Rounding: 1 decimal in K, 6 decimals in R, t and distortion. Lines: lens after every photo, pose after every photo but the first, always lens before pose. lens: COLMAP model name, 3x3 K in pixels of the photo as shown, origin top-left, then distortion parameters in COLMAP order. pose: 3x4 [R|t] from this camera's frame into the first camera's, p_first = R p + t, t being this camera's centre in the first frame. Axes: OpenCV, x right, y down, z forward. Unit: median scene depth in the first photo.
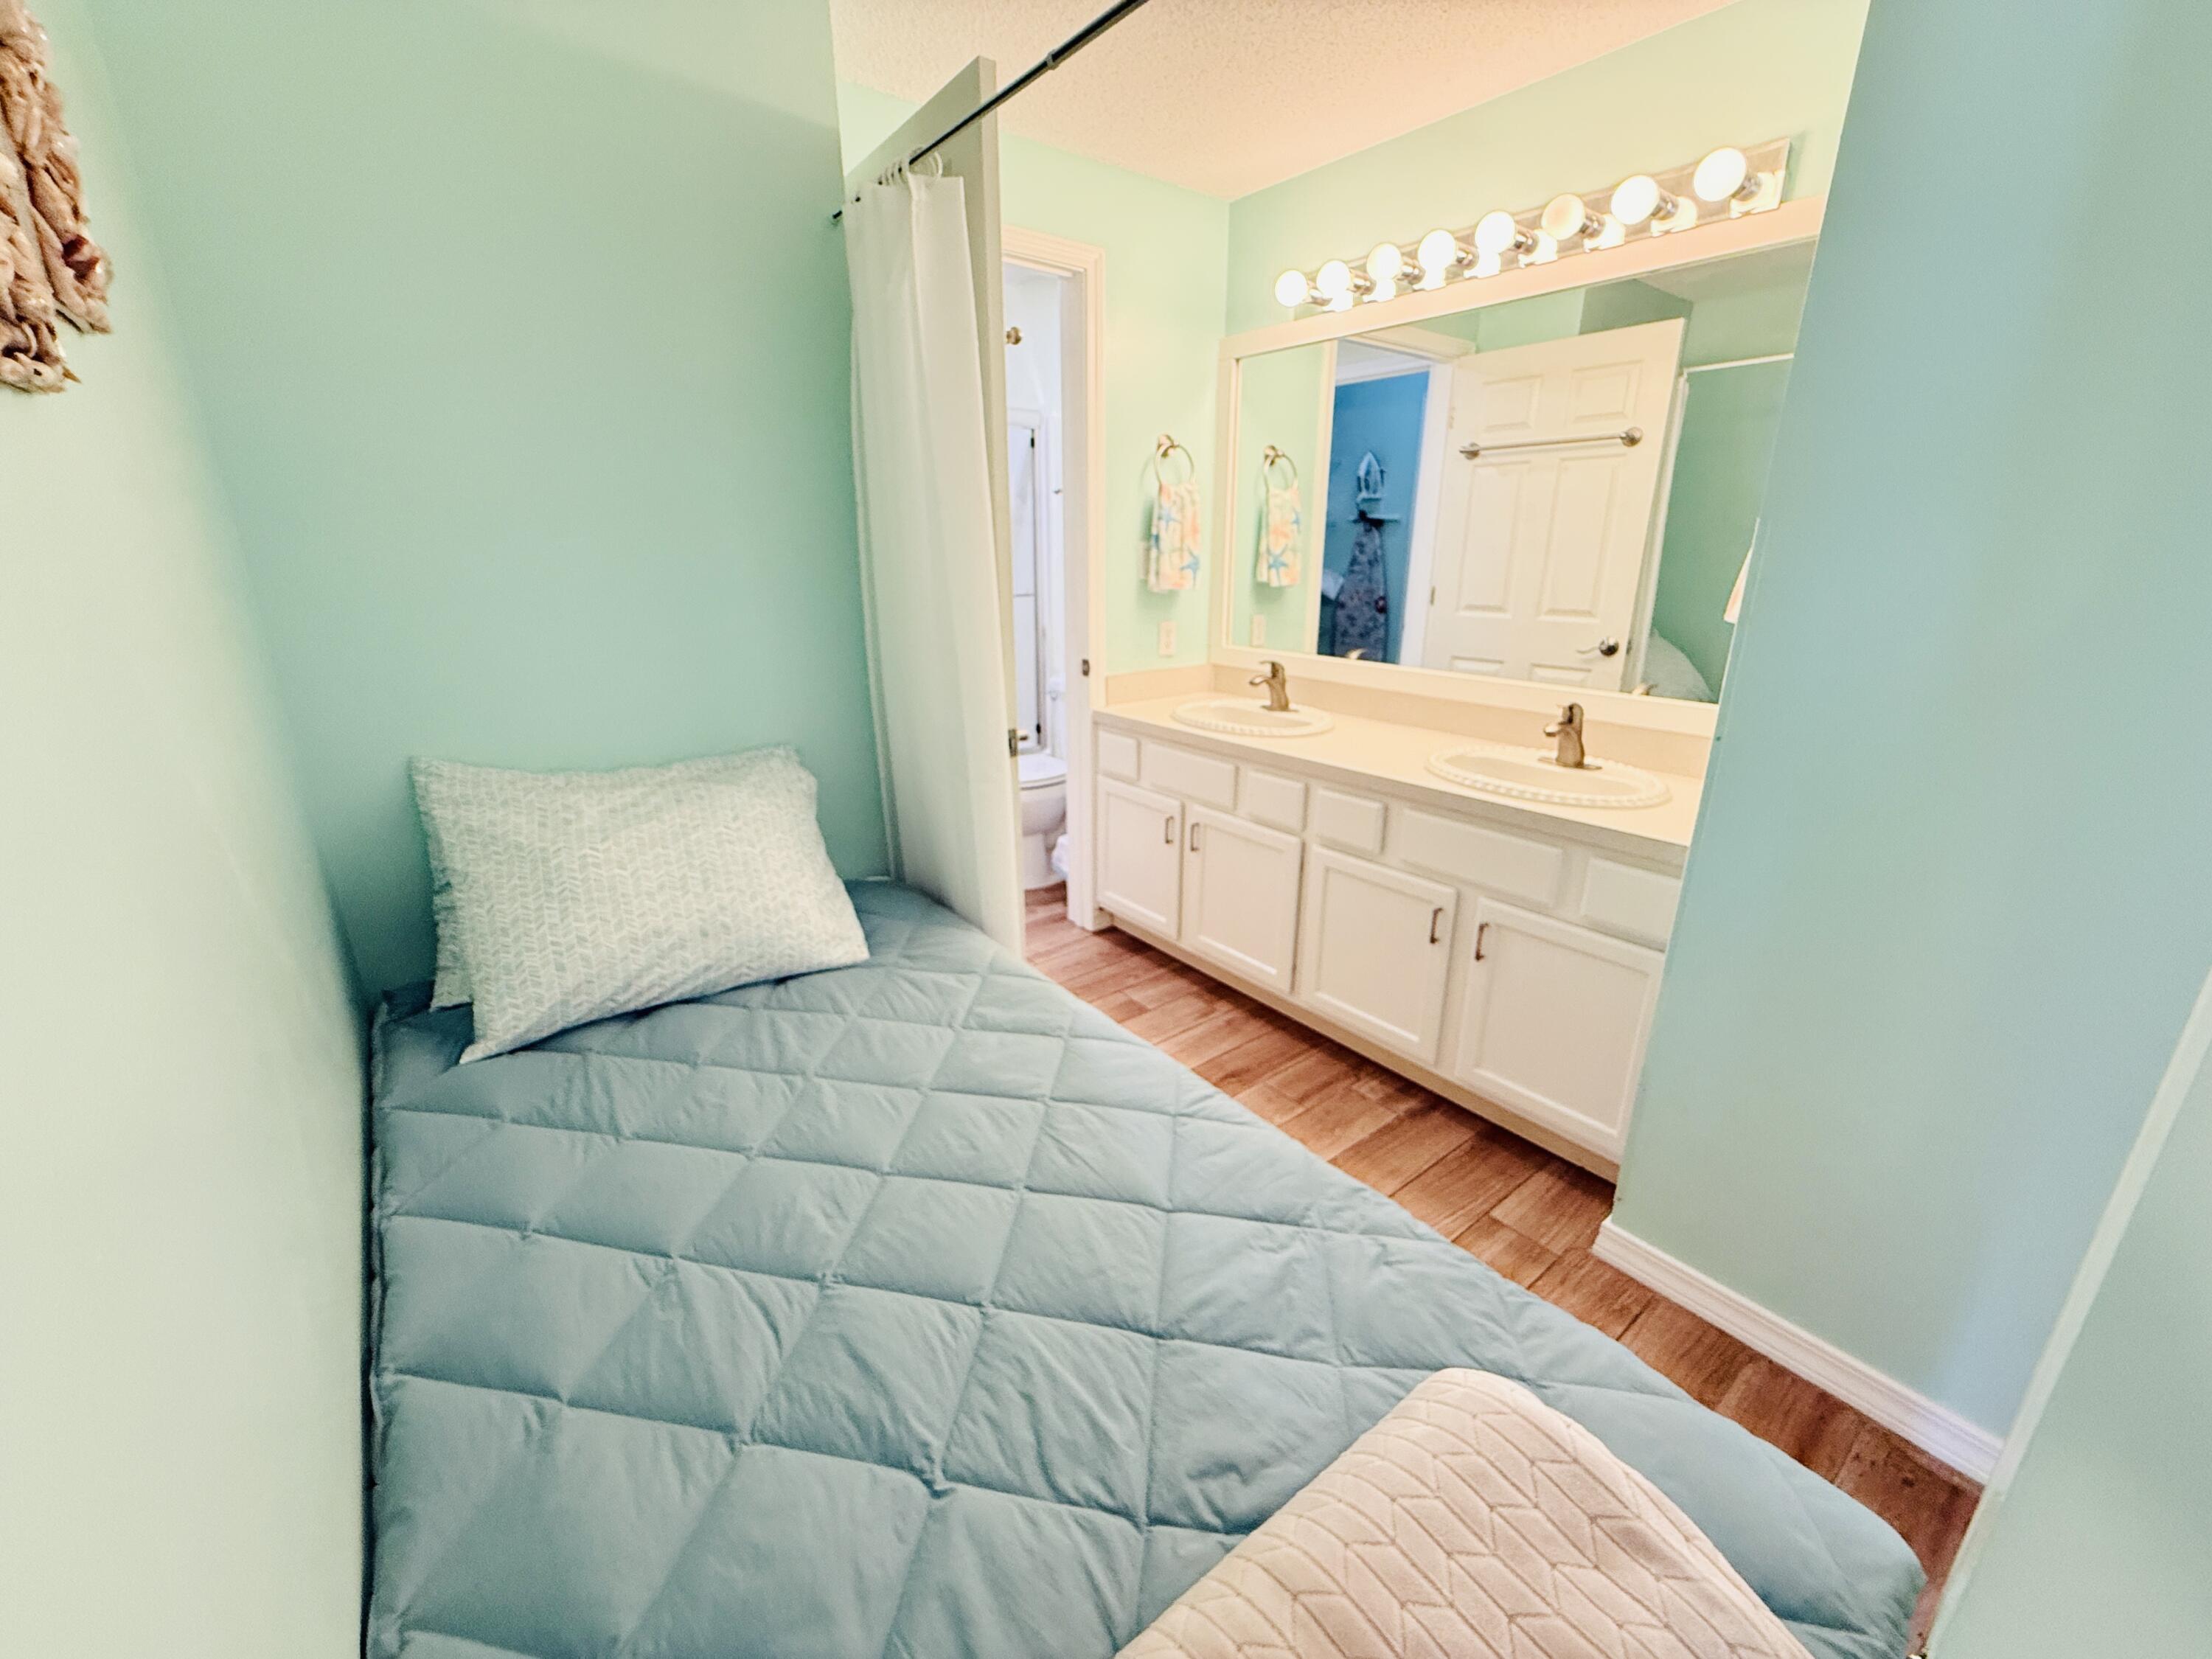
lens RADIAL K [[885.5, 0, 1102.6], [0, 885.5, 828.4], [0, 0, 1]] dist [0.000078, 0.000201]
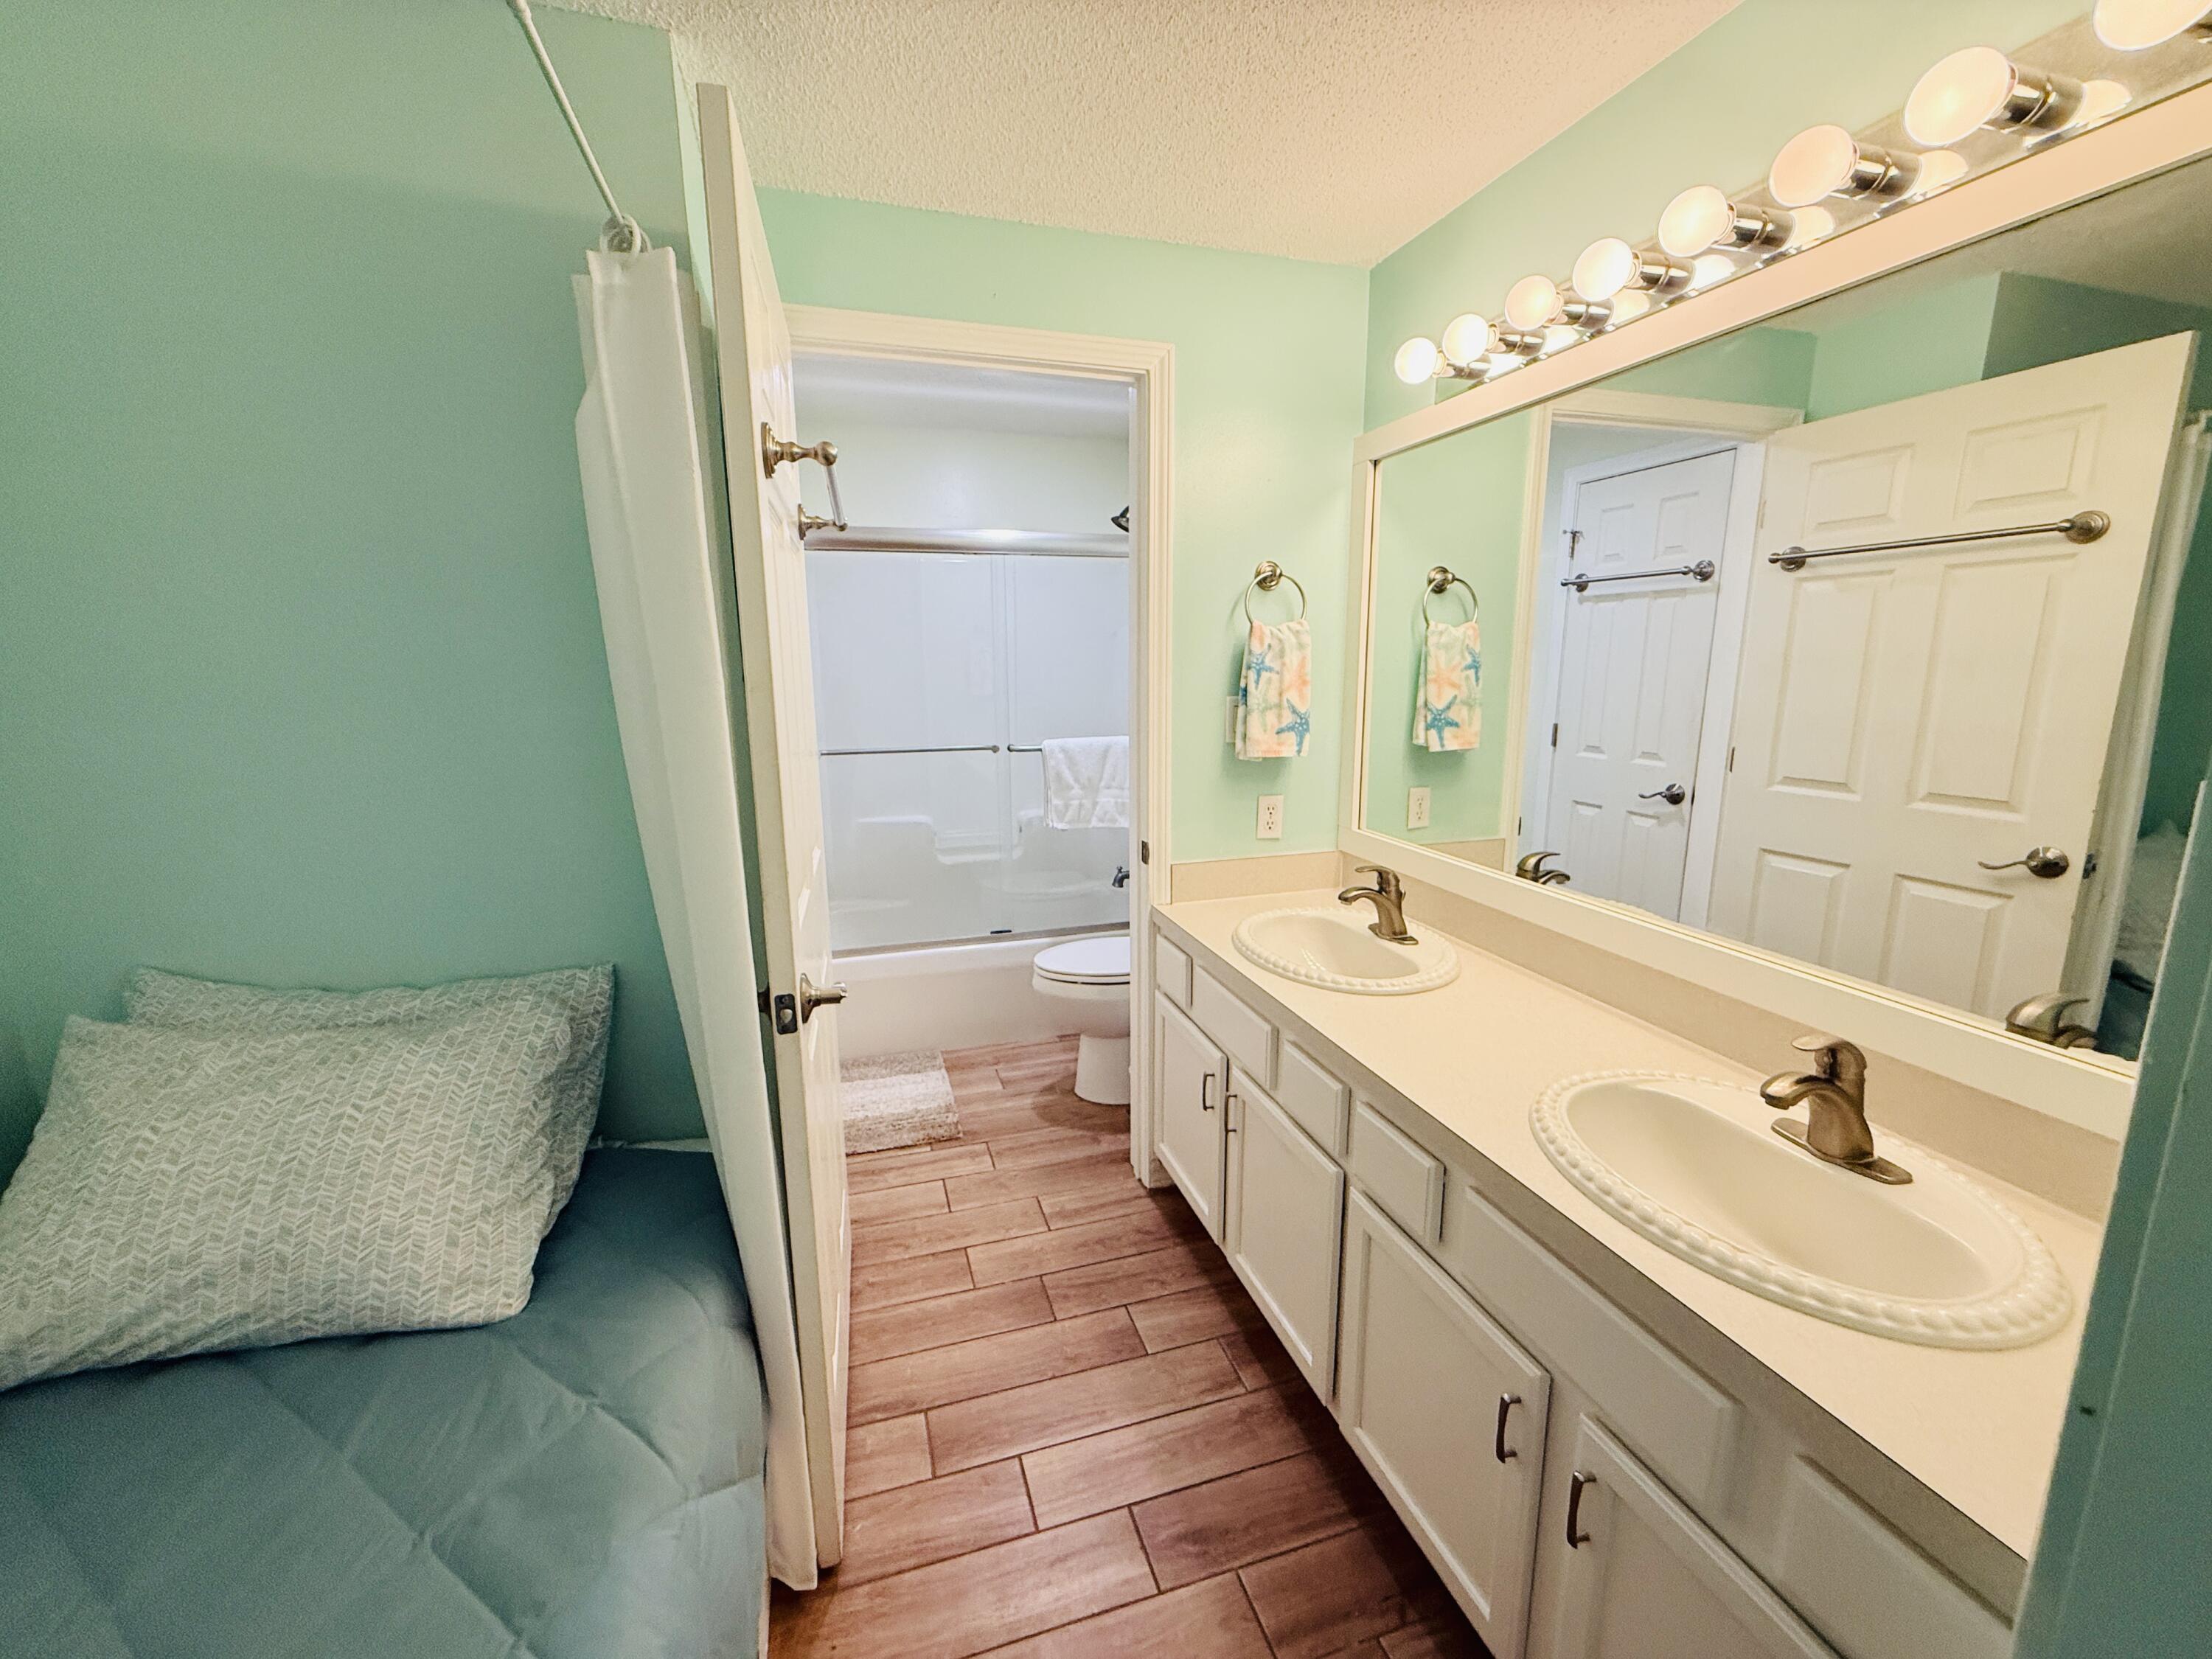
lens RADIAL K [[879.3, 0, 1106.0], [0, 879.3, 829.5], [0, 0, 1]] dist [-0.002933, -0.000263]
pose [[0.931418, 0.062130, -0.358609, 0.228122], [-0.103920, 0.989702, -0.098444, -0.123238], [0.348800, 0.128959, 0.928282, 0.269080]]
